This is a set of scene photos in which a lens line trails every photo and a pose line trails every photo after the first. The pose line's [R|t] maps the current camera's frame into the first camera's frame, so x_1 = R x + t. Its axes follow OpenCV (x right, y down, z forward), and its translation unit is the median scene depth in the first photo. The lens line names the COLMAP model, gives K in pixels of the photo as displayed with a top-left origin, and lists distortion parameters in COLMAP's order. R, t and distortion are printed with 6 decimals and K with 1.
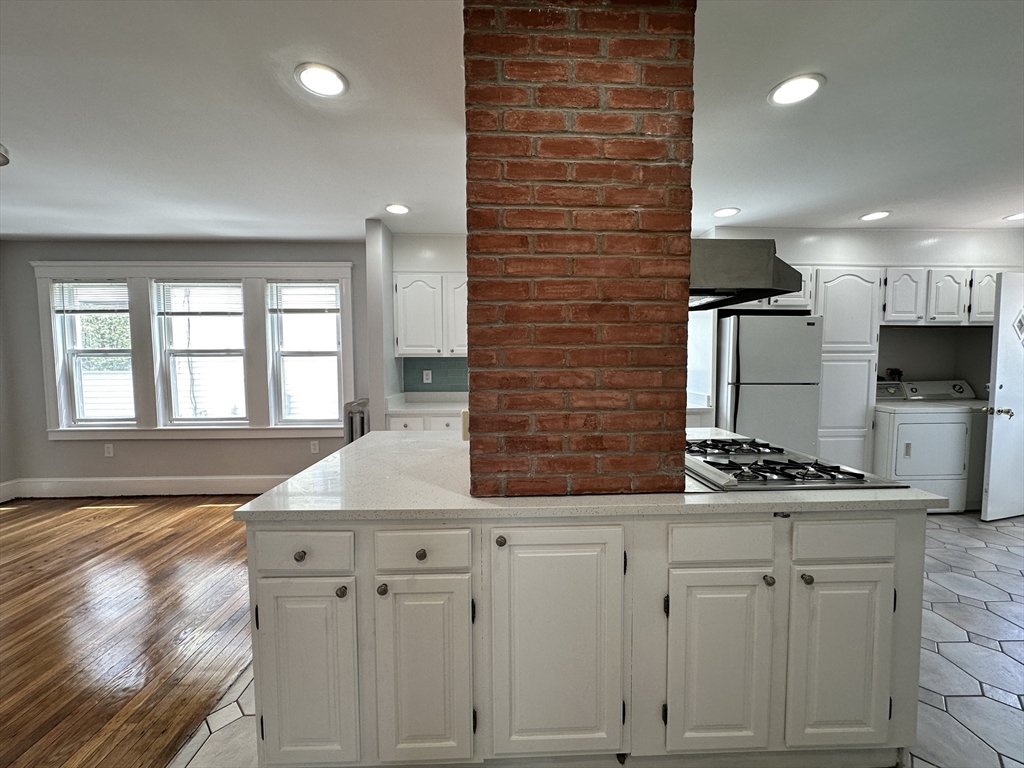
lens RADIAL K [[408.6, 0, 511.5], [0, 408.6, 383.2], [0, 0, 1]] dist [-0.000723, 0.000253]
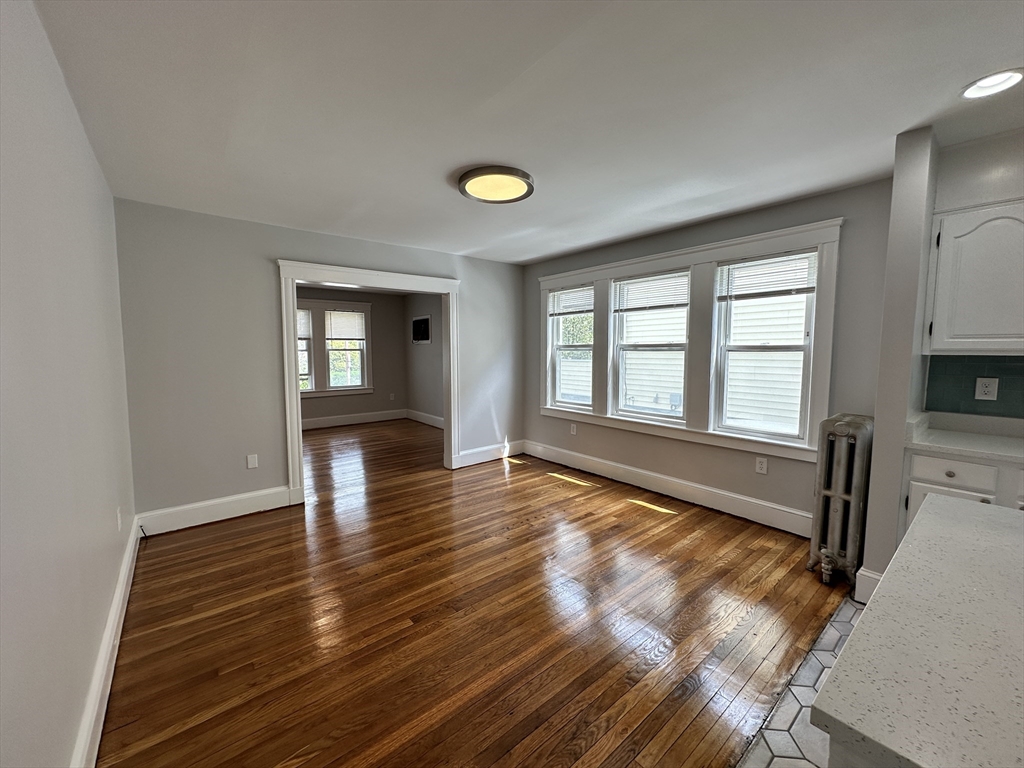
lens RADIAL K [[408.6, 0, 511.5], [0, 408.6, 383.2], [0, 0, 1]] dist [-0.000723, 0.000253]
pose [[0.608088, 0.068841, -0.790879, -0.164548], [-0.048831, 0.997590, 0.049288, -0.020688], [0.792366, 0.008648, 0.609984, 0.129949]]
